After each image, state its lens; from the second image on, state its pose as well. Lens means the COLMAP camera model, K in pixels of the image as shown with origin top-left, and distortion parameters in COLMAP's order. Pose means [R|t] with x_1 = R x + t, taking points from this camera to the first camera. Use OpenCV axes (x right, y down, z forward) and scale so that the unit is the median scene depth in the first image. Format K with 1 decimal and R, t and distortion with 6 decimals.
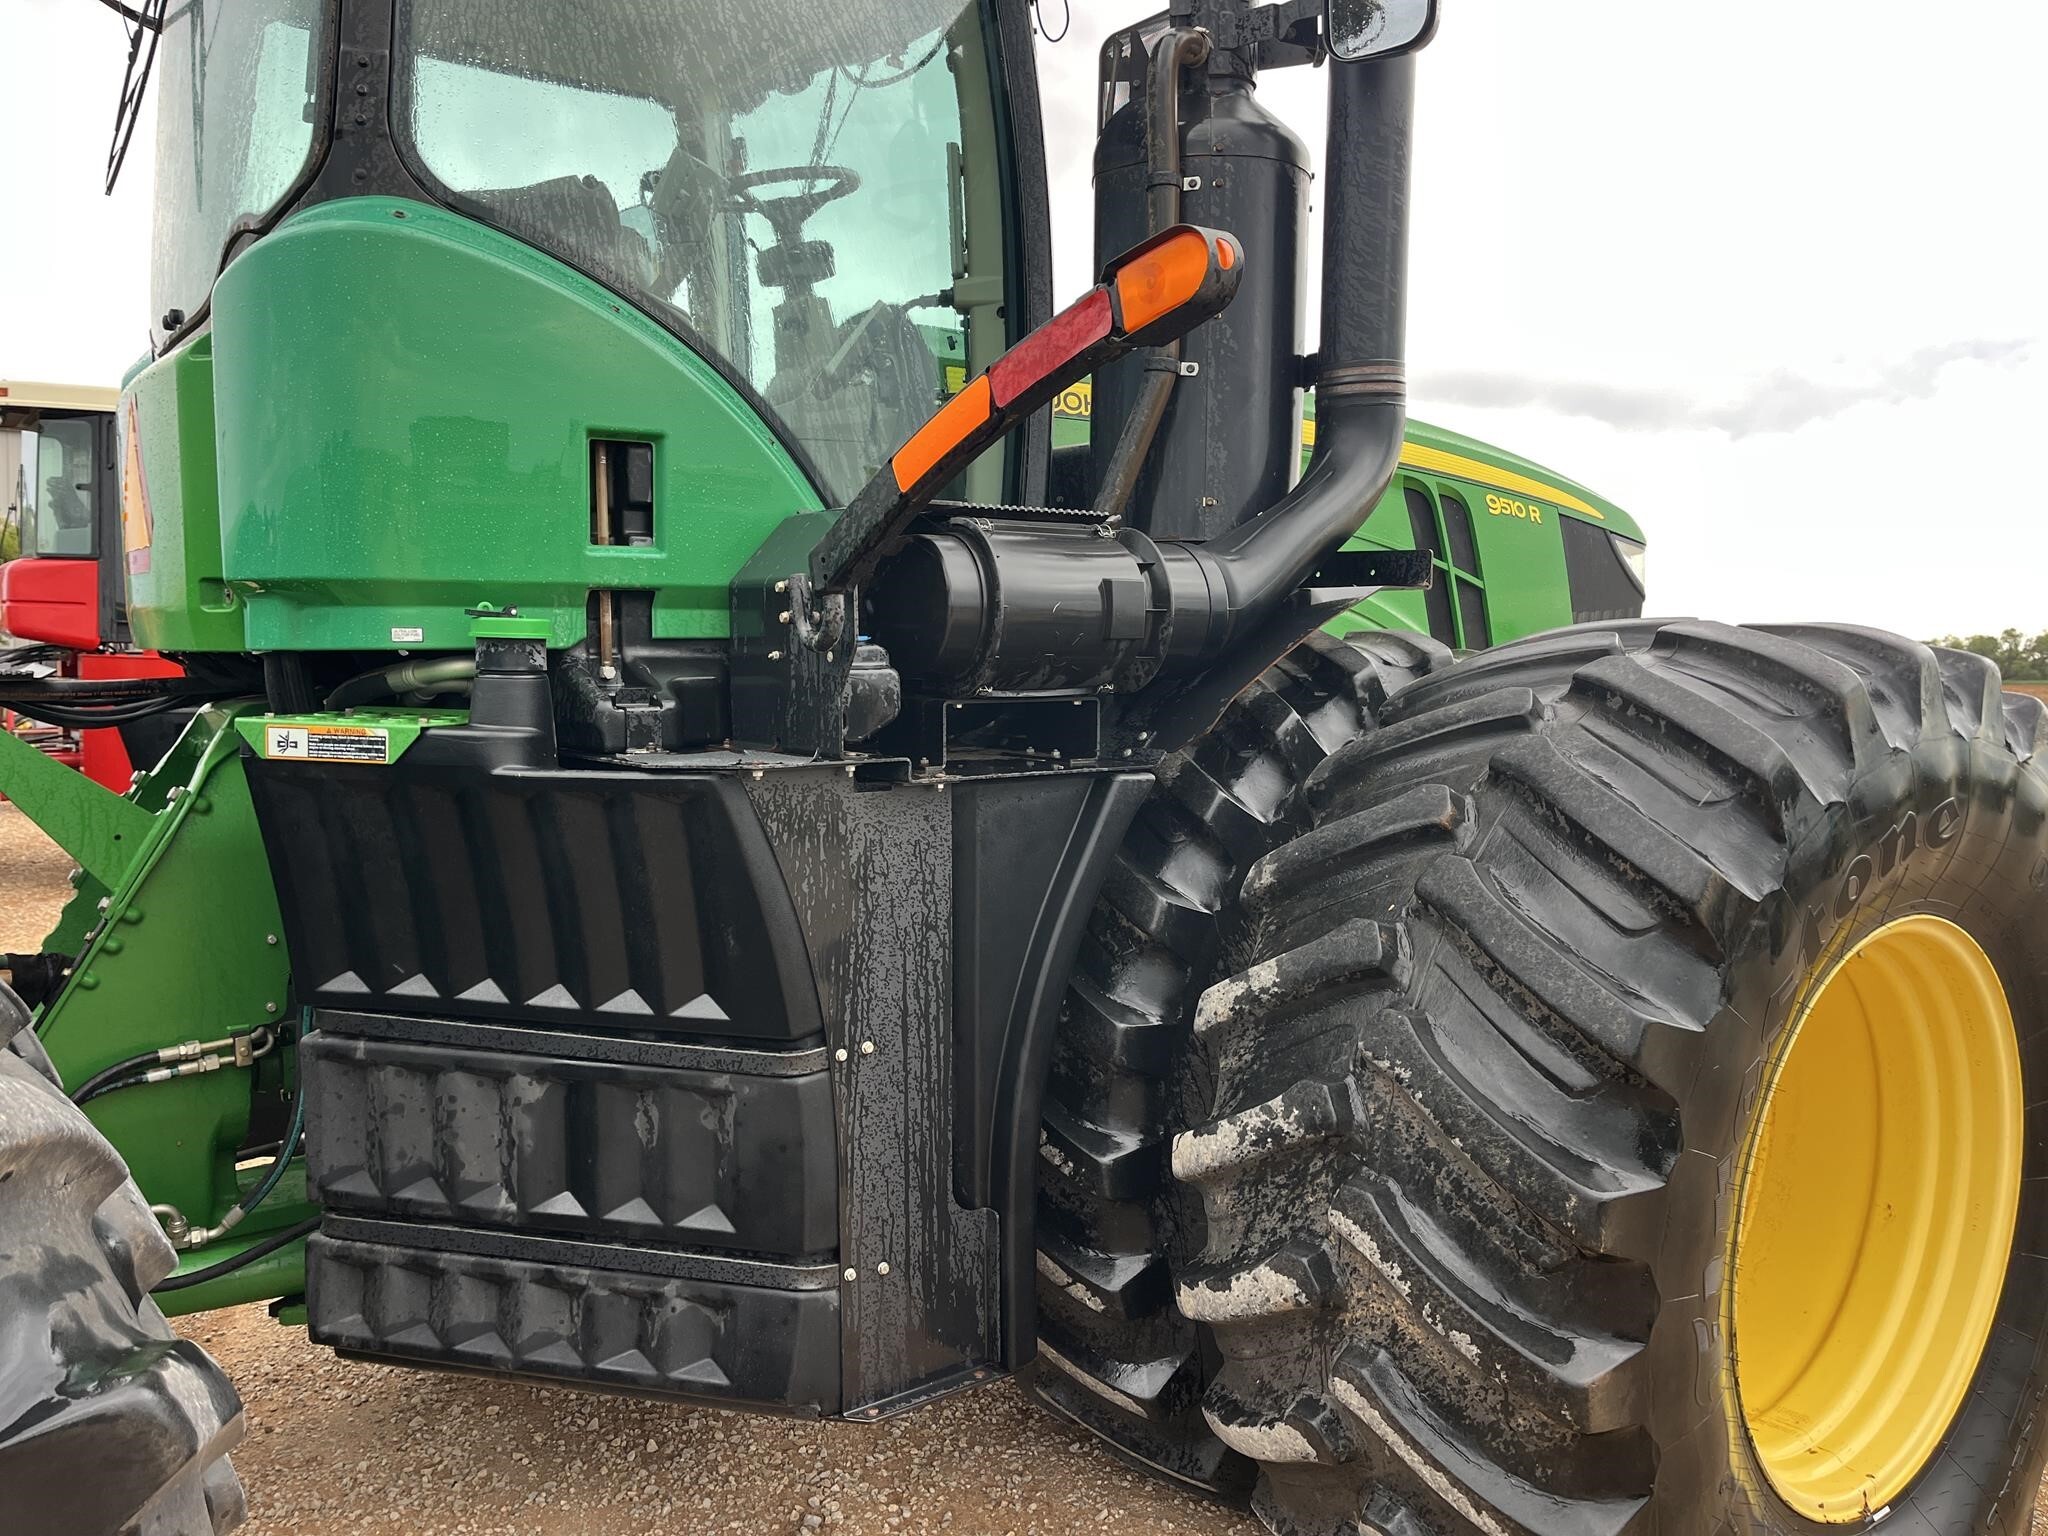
lens RADIAL K [[1516.5, 0, 1024.1], [0, 1516.5, 791.3], [0, 0, 1]] dist [0.074475, -0.097139]
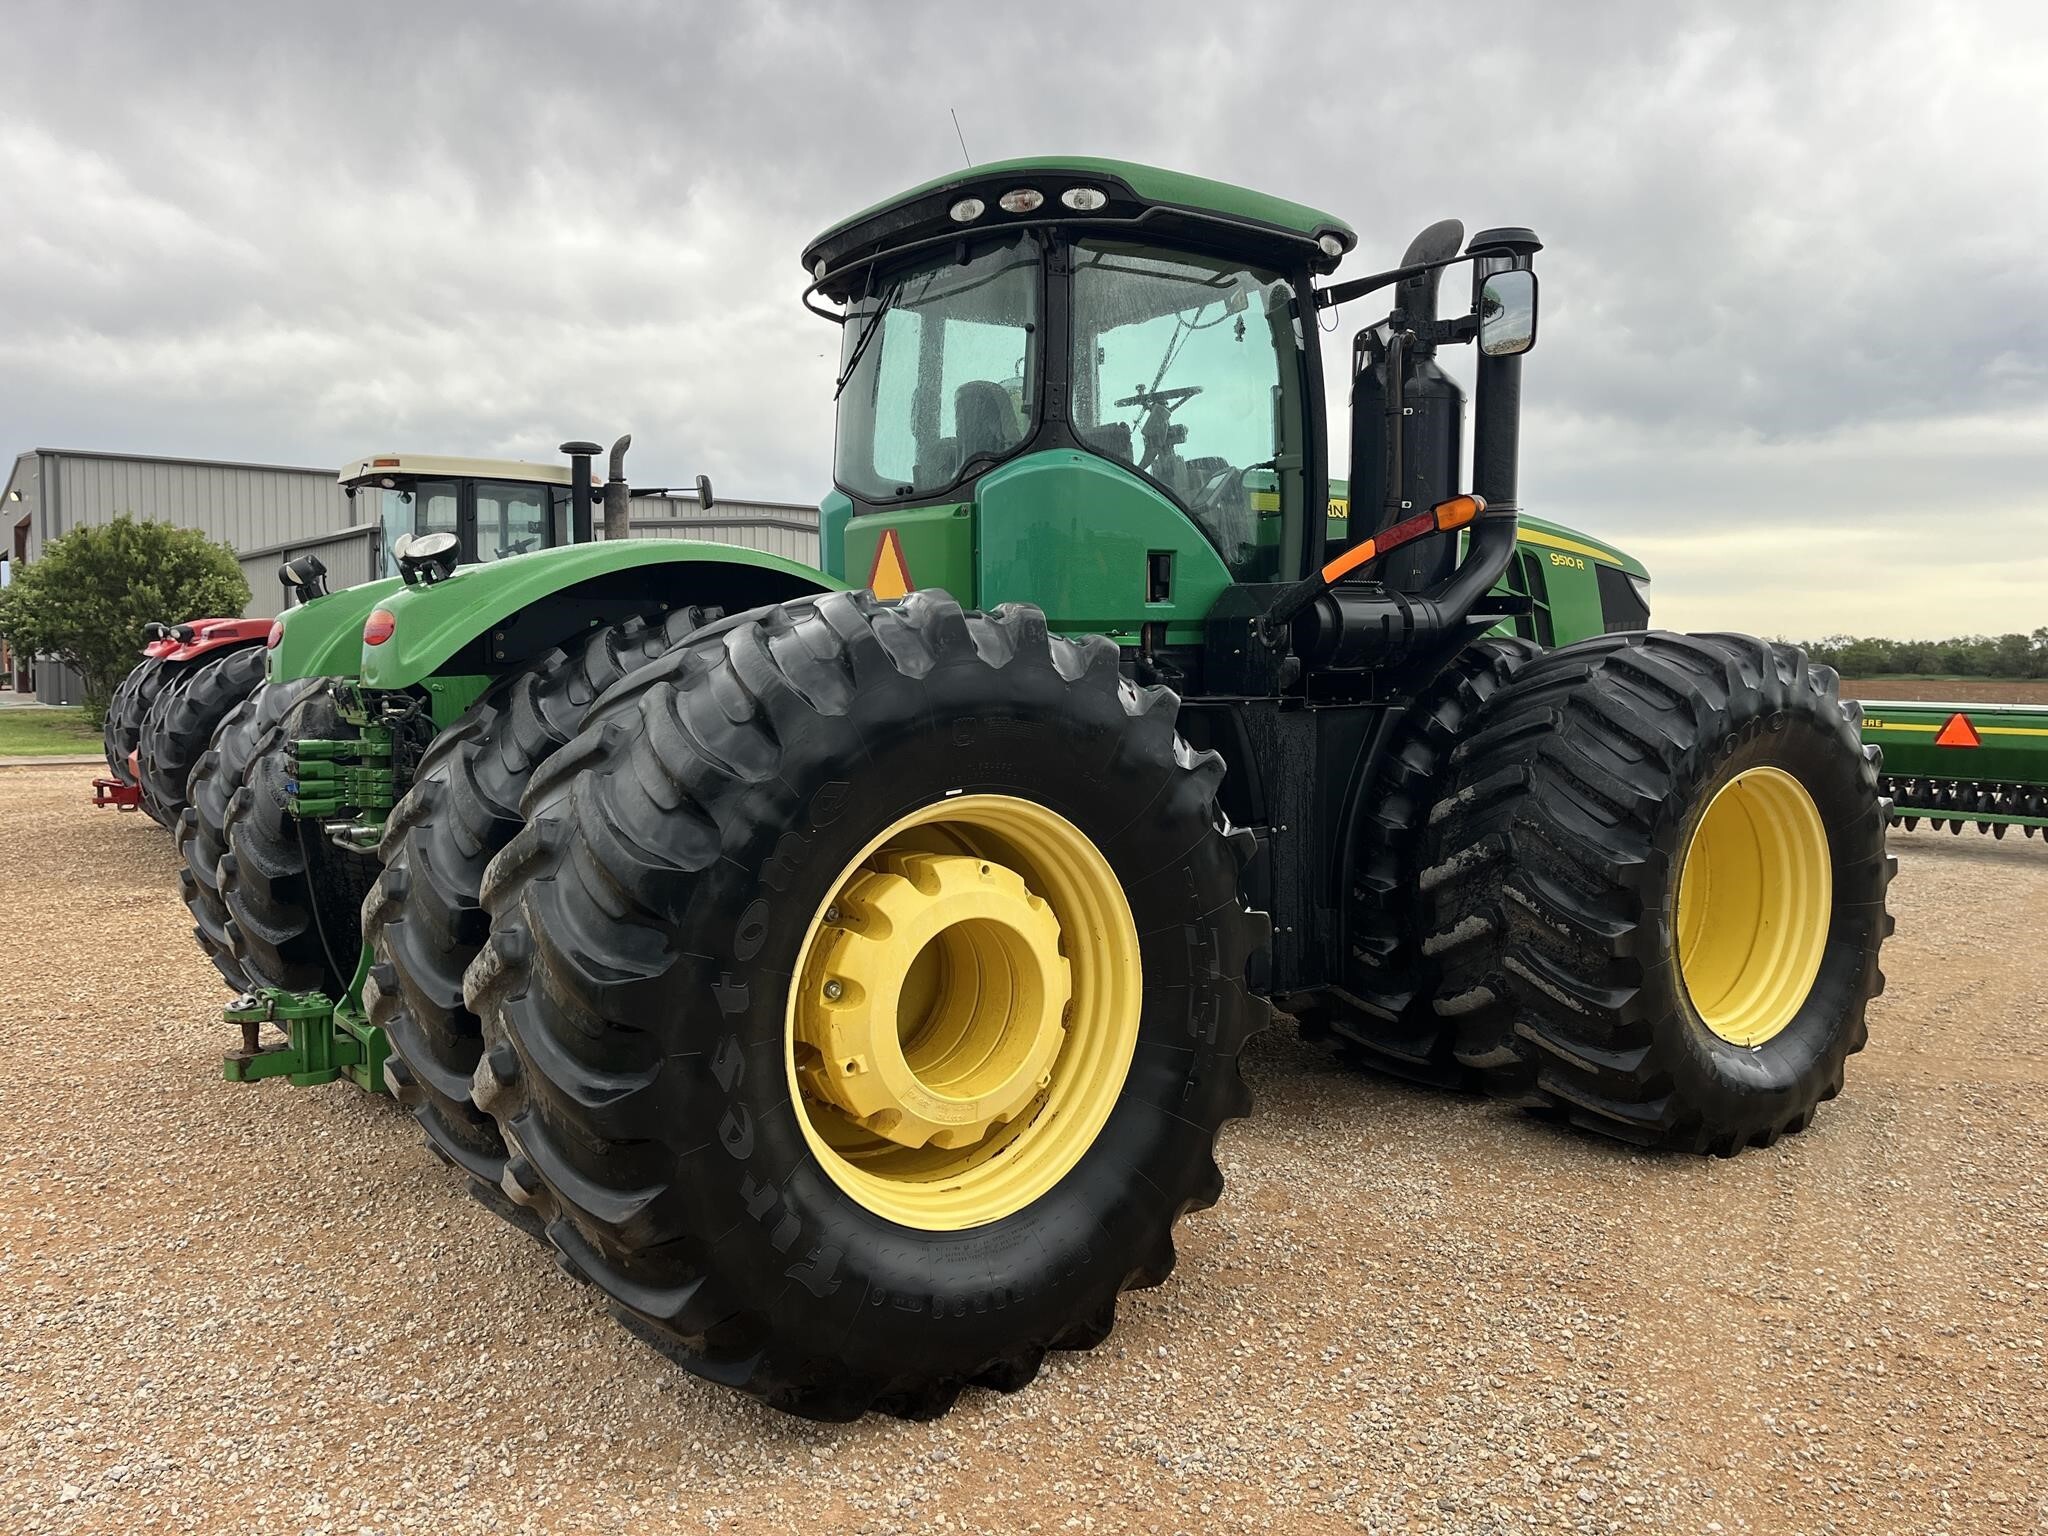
lens RADIAL K [[1516.5, 0, 1024.1], [0, 1516.5, 791.3], [0, 0, 1]] dist [0.074475, -0.097139]
pose [[0.999840, -0.006640, -0.016633, -0.432592], [0.006563, 0.999968, -0.004662, 0.118795], [0.016663, 0.004552, 0.999851, -1.185665]]
